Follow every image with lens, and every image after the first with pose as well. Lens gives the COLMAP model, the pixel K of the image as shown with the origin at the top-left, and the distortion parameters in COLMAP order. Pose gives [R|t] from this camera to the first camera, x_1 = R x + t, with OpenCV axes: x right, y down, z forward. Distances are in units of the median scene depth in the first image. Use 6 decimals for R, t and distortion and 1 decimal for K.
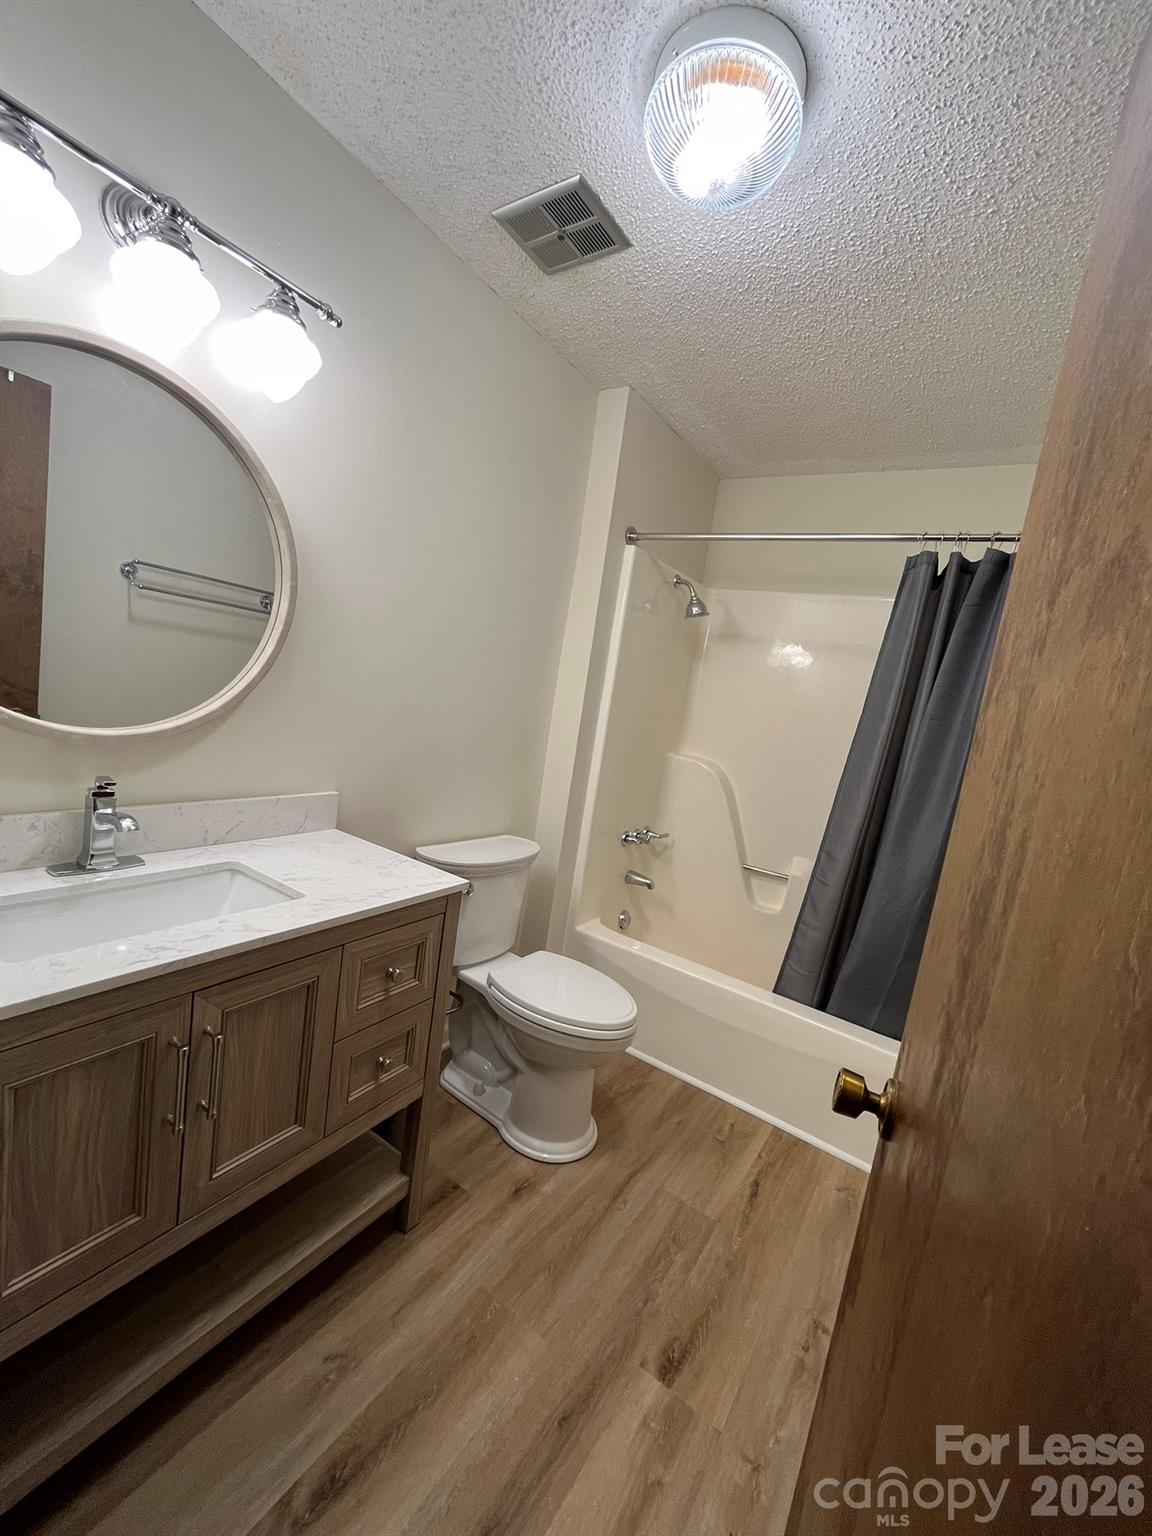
lens RADIAL K [[620.6, 0, 572.2], [0, 620.6, 766.4], [0, 0, 1]] dist [-0.004334, 0.000090]
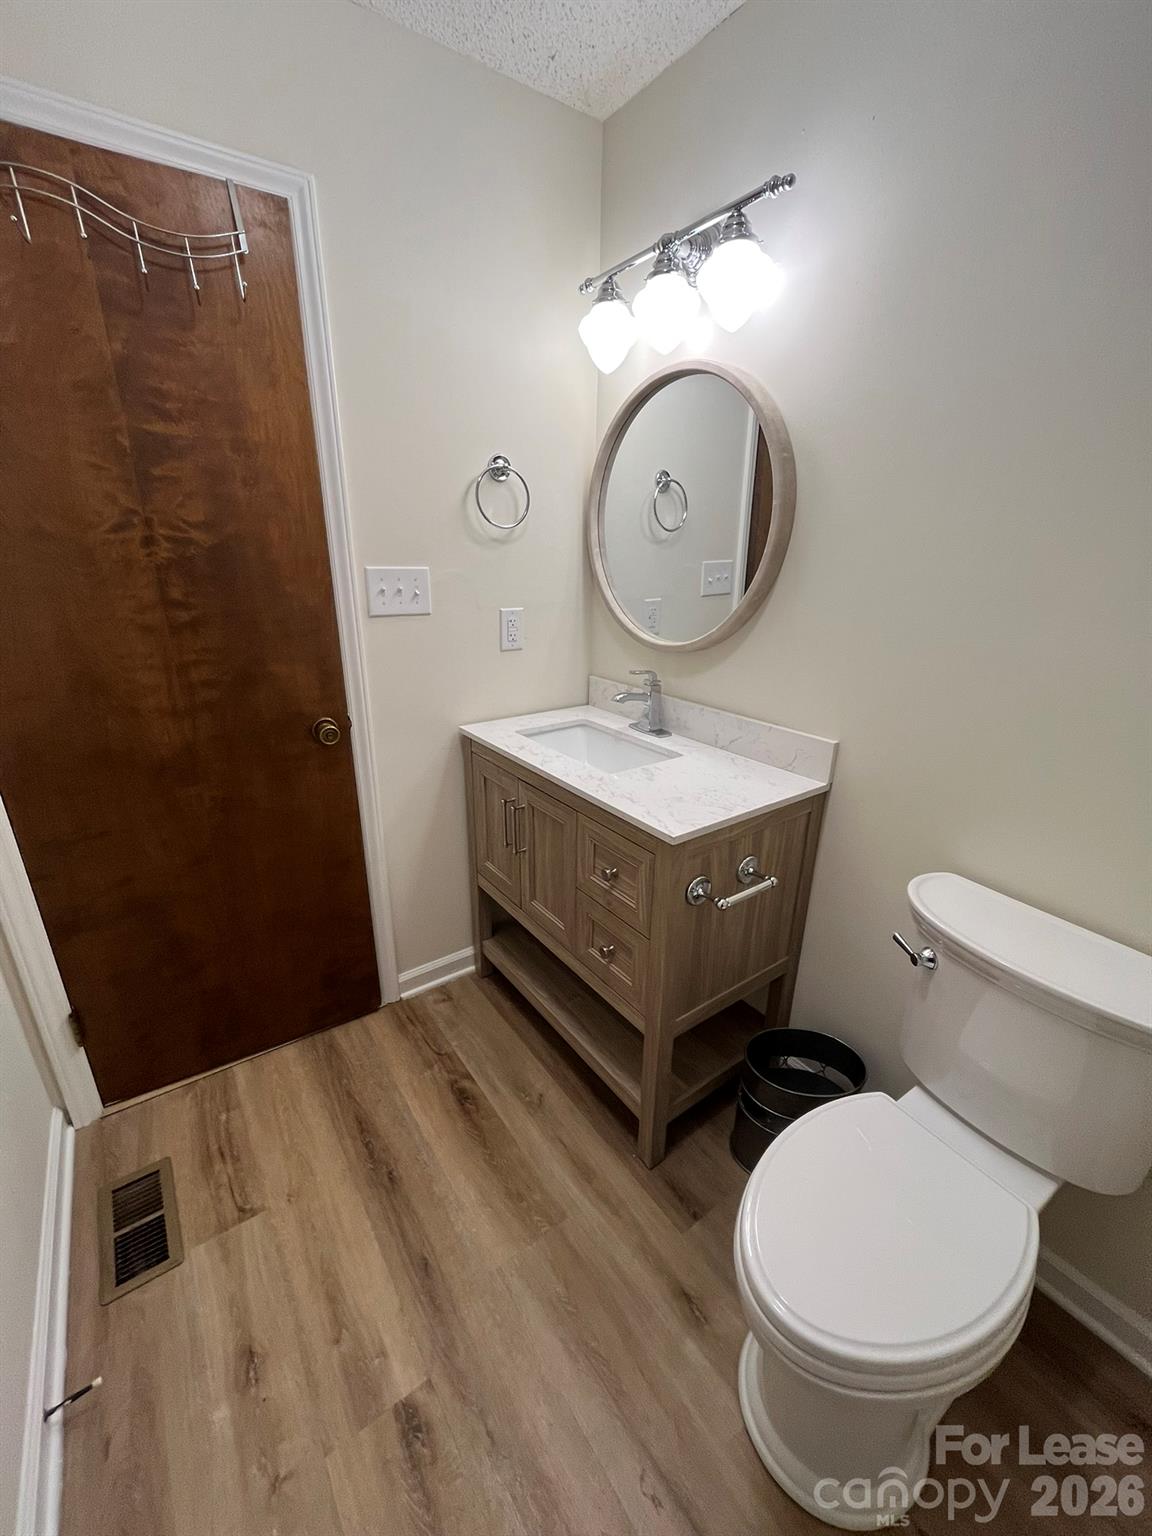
lens RADIAL K [[620.6, 0, 581.6], [0, 620.6, 767.2], [0, 0, 1]] dist [-0.004334, 0.000090]
pose [[-0.343014, 0.167183, -0.924333, 0.749799], [-0.183712, 0.953091, 0.240558, -0.093464], [0.921190, 0.252326, -0.296210, 1.343708]]
